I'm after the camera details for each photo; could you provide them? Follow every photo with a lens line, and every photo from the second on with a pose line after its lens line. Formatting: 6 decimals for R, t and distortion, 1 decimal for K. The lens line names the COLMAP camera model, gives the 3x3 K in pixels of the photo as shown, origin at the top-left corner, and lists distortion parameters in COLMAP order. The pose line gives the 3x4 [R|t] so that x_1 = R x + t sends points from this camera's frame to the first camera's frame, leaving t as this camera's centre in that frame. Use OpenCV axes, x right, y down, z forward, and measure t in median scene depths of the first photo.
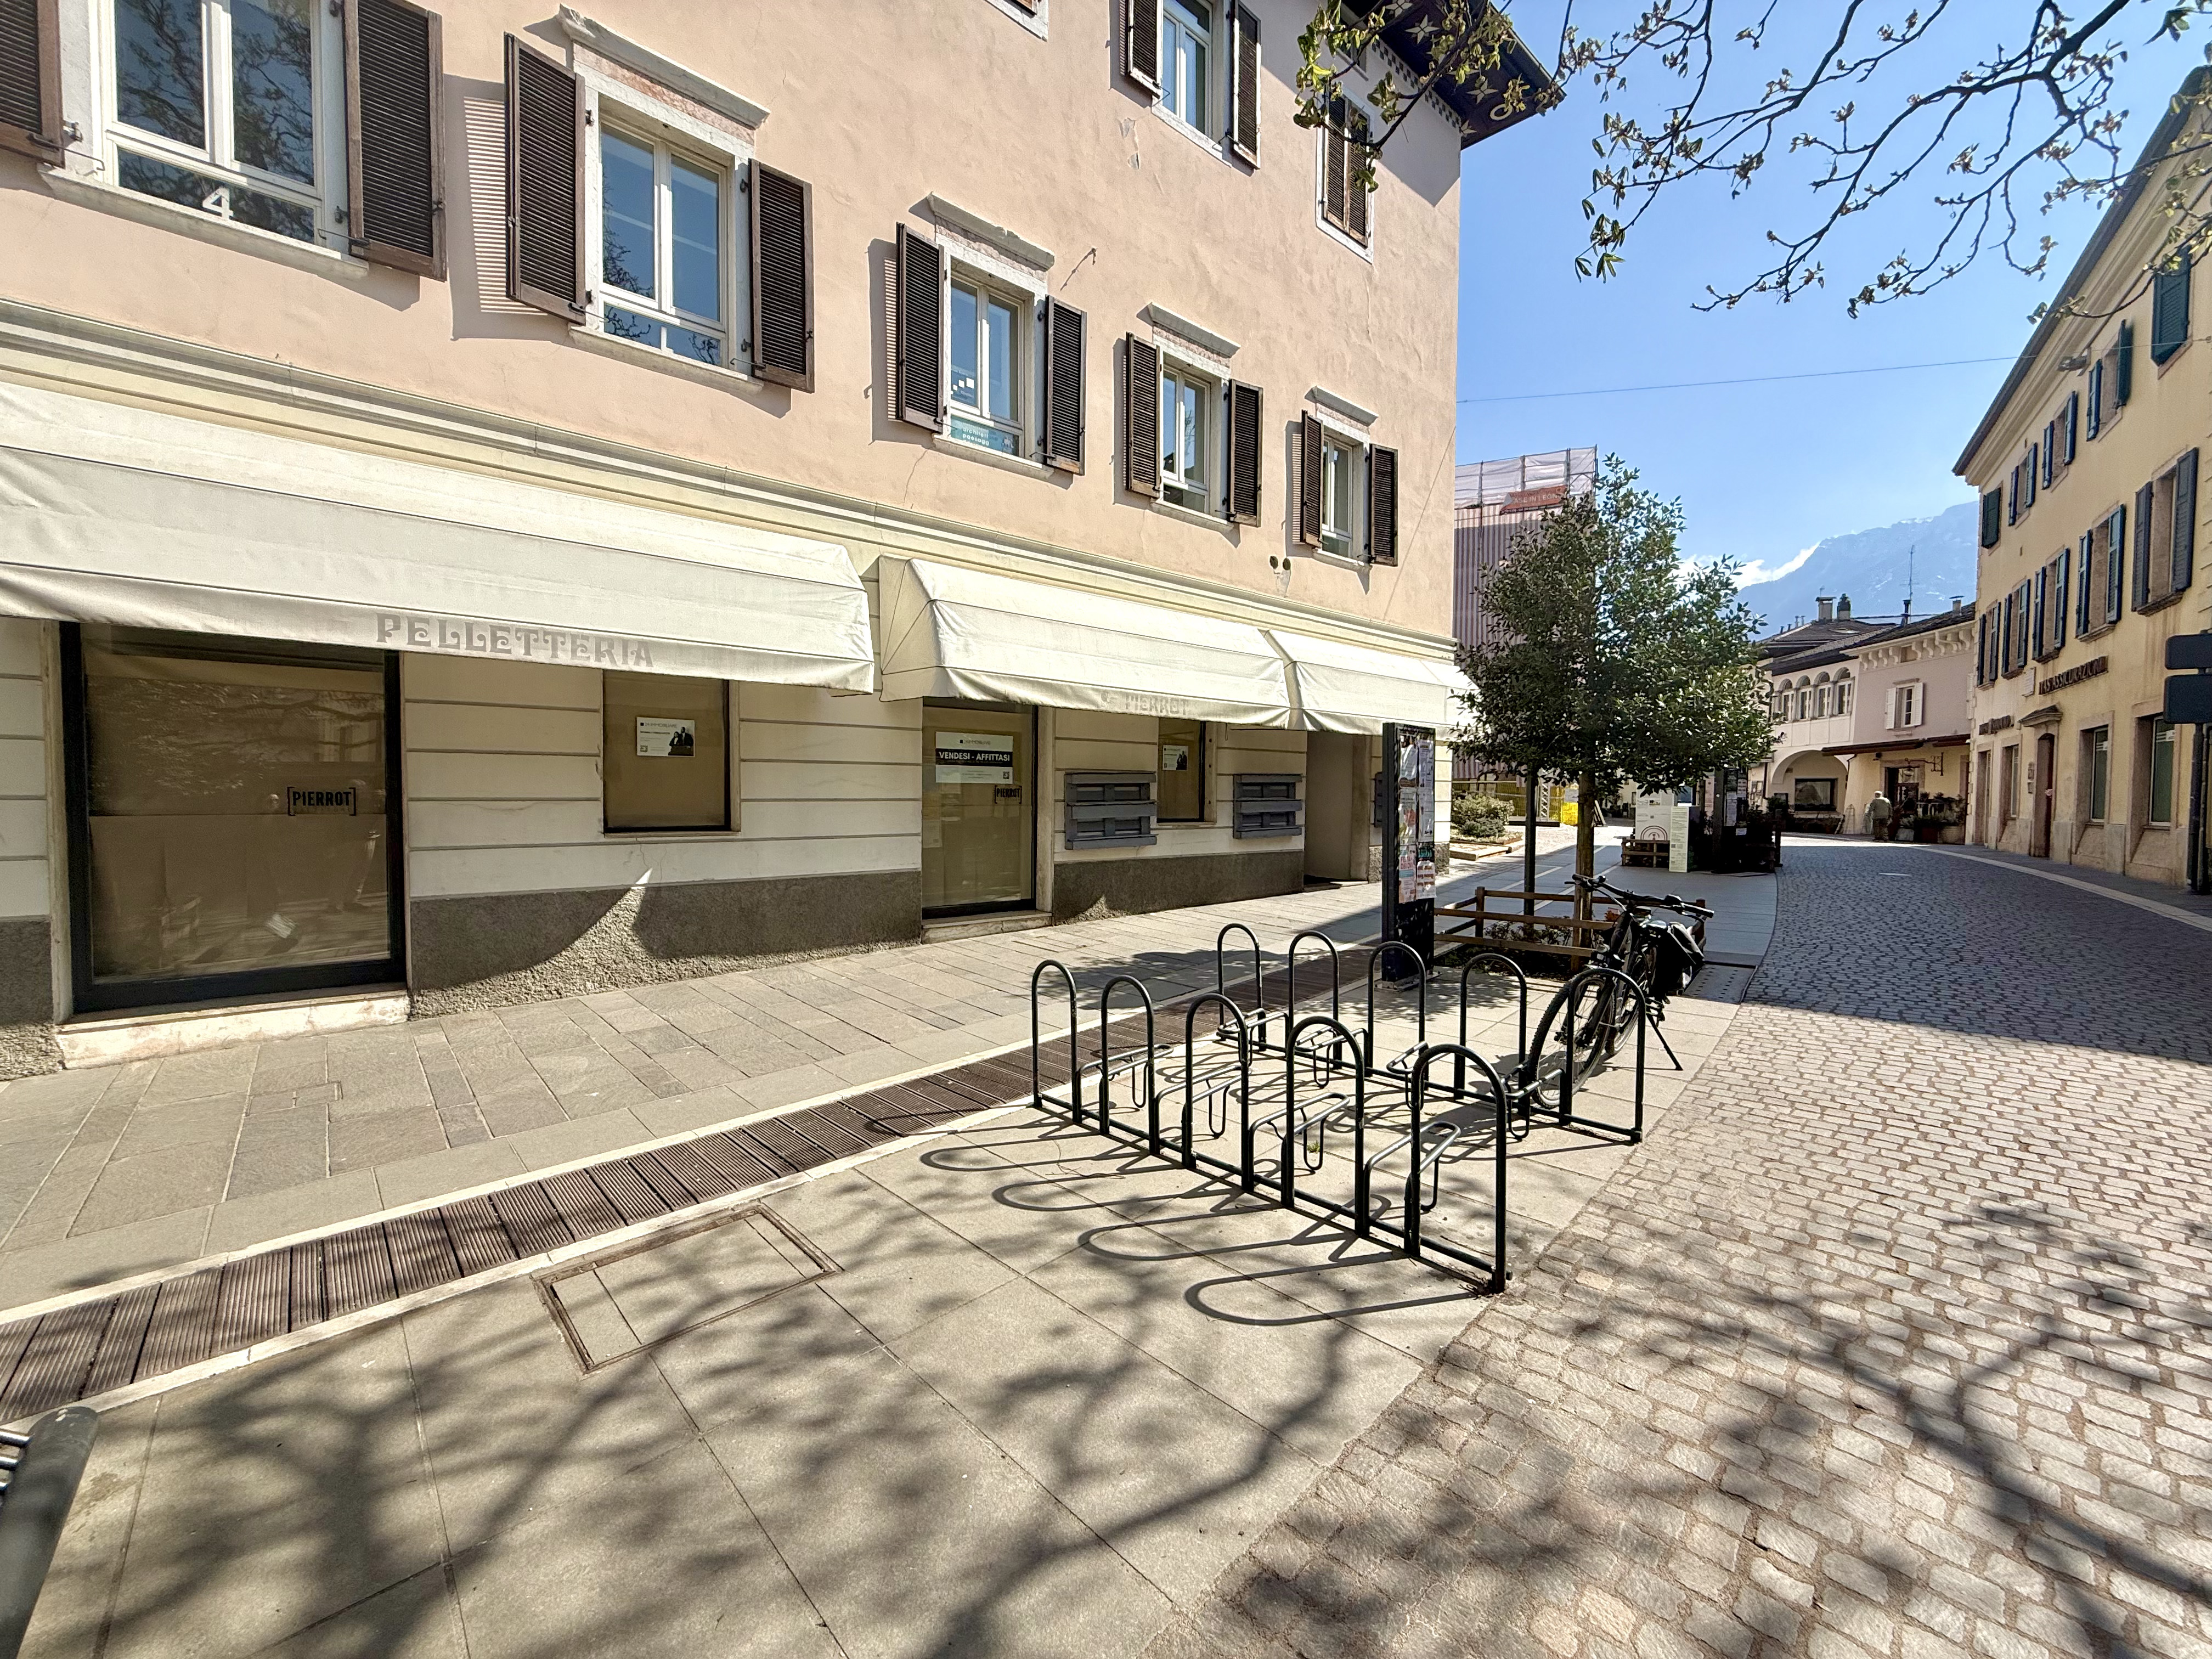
lens RADIAL K [[866.2, 0, 1102.5], [0, 866.2, 839.0], [0, 0, 1]] dist [0.002075, -0.000738]
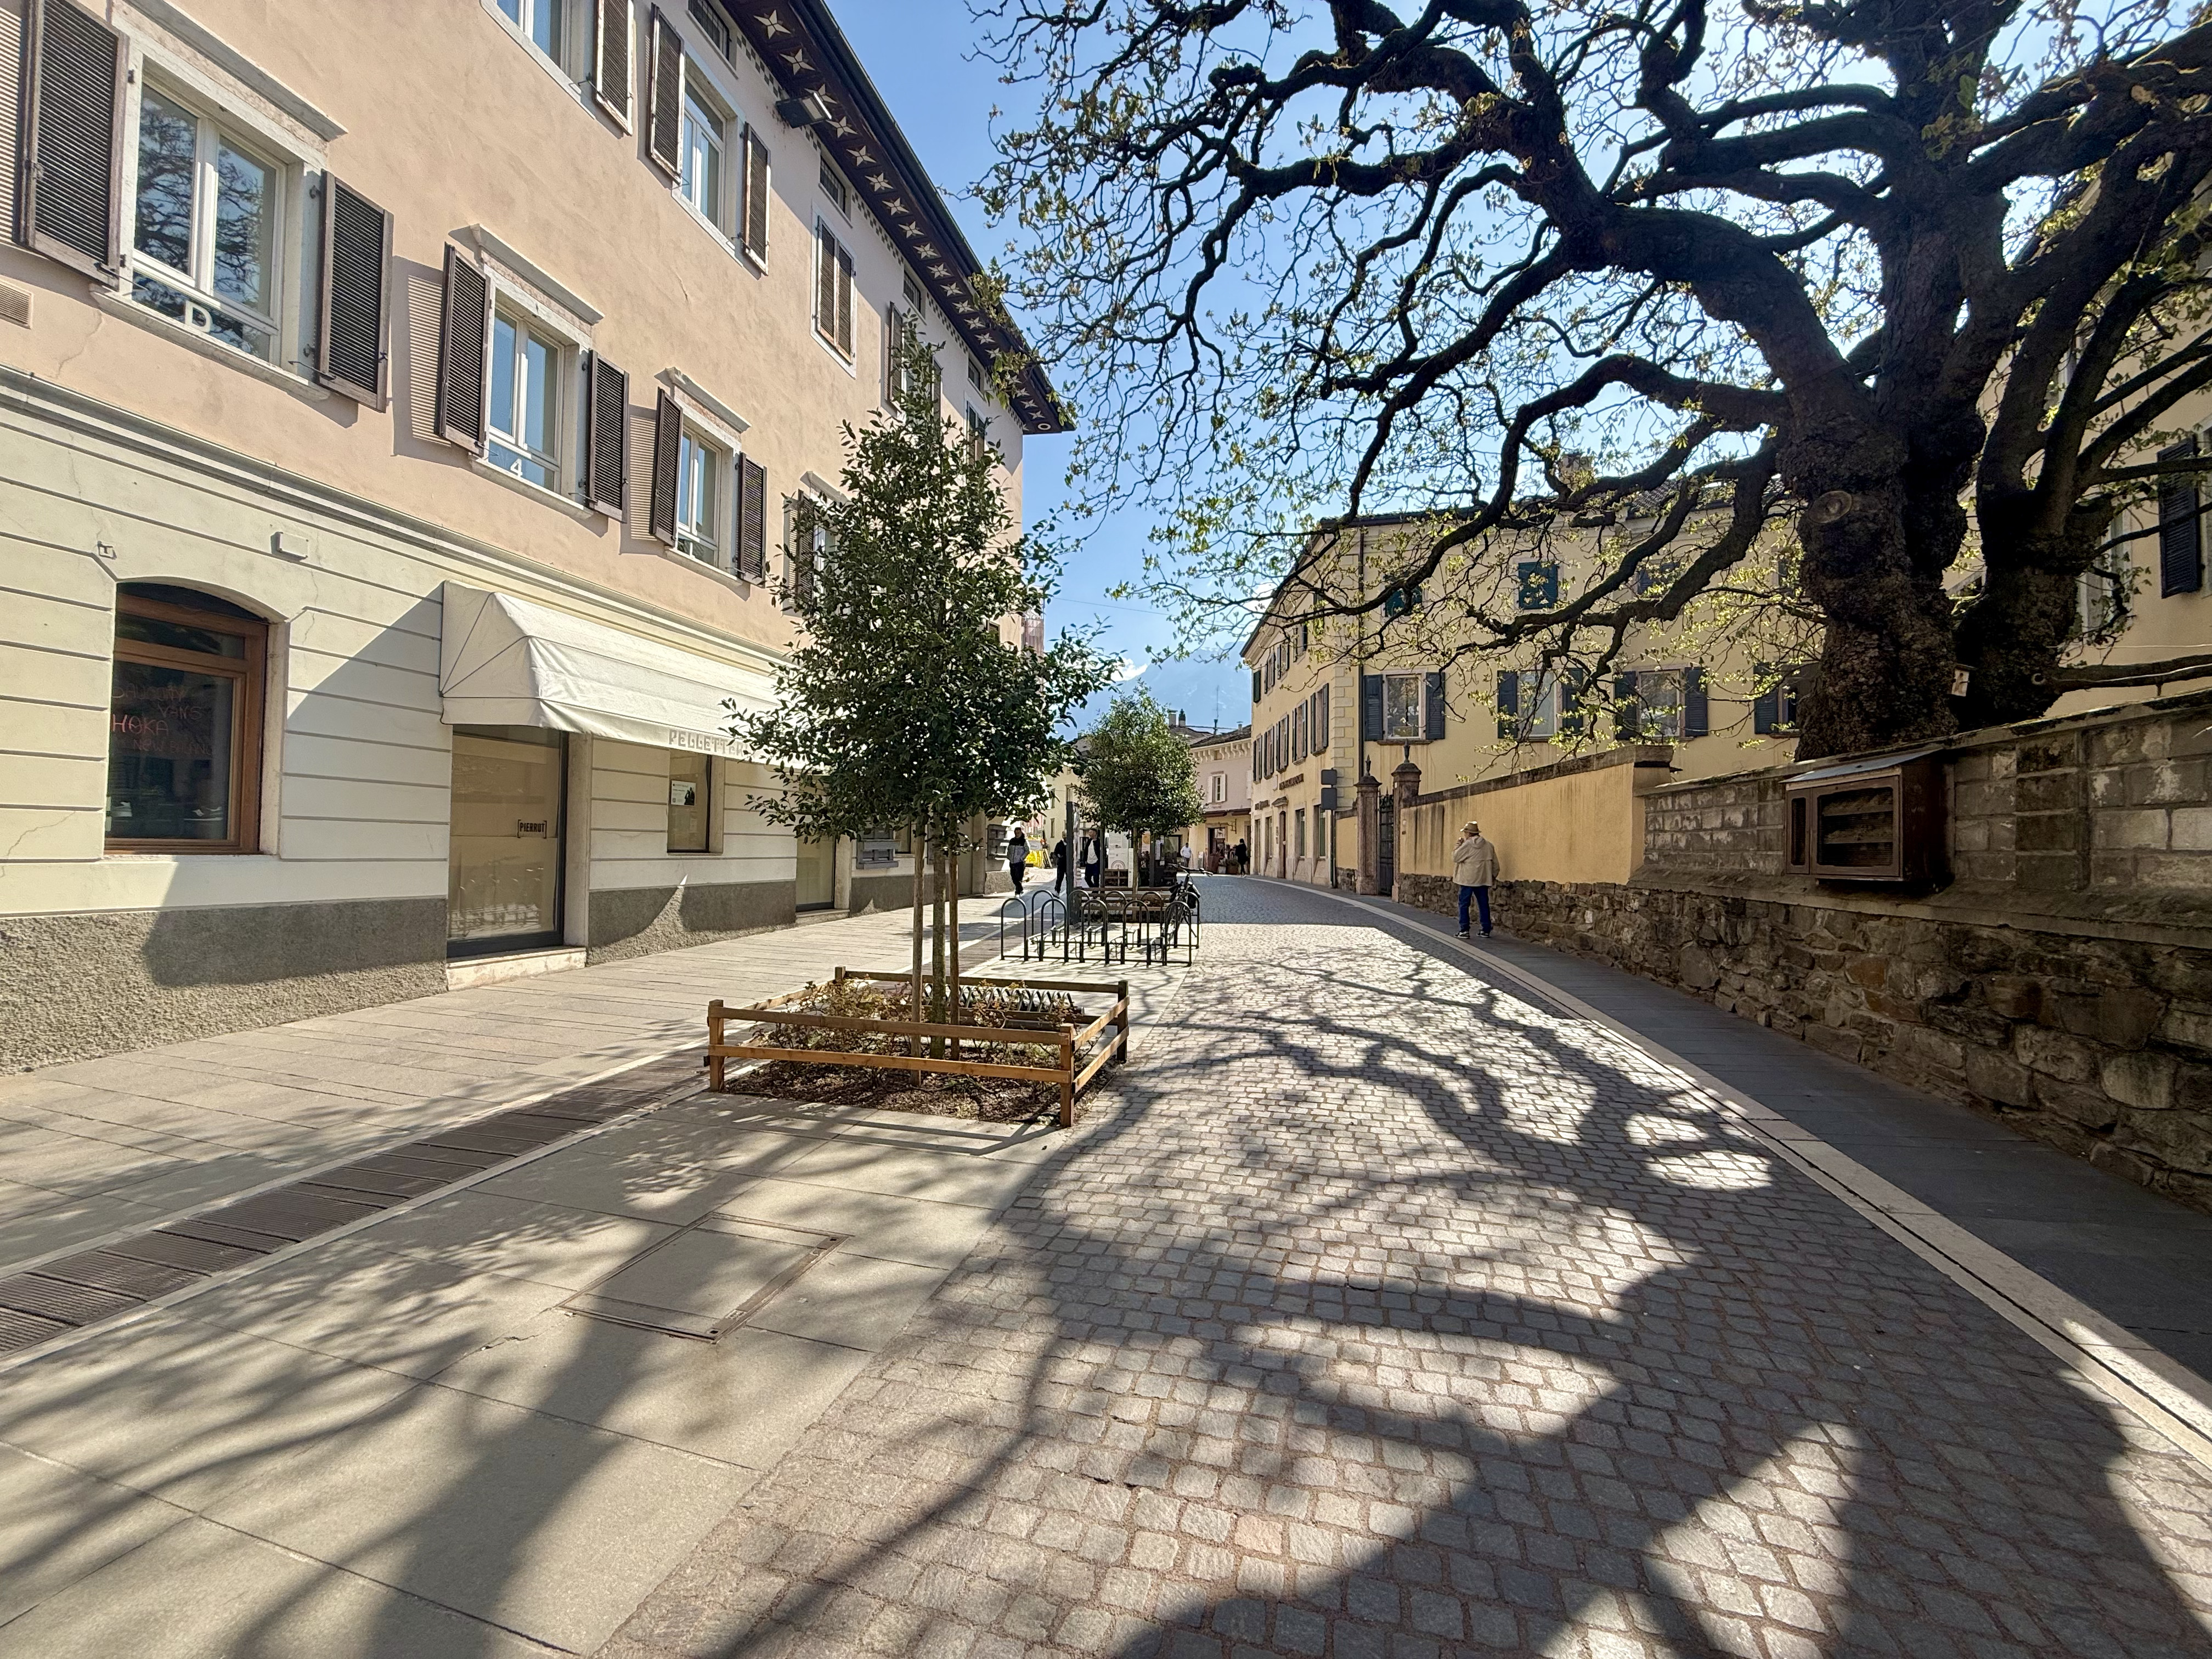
lens RADIAL K [[866.2, 0, 1110.0], [0, 866.2, 845.8], [0, 0, 1]] dist [0.002075, -0.000738]
pose [[0.807687, 0.008194, 0.589555, -0.608999], [0.020995, 0.998870, -0.042645, 0.047458], [-0.589238, 0.046822, 0.806602, -0.551765]]
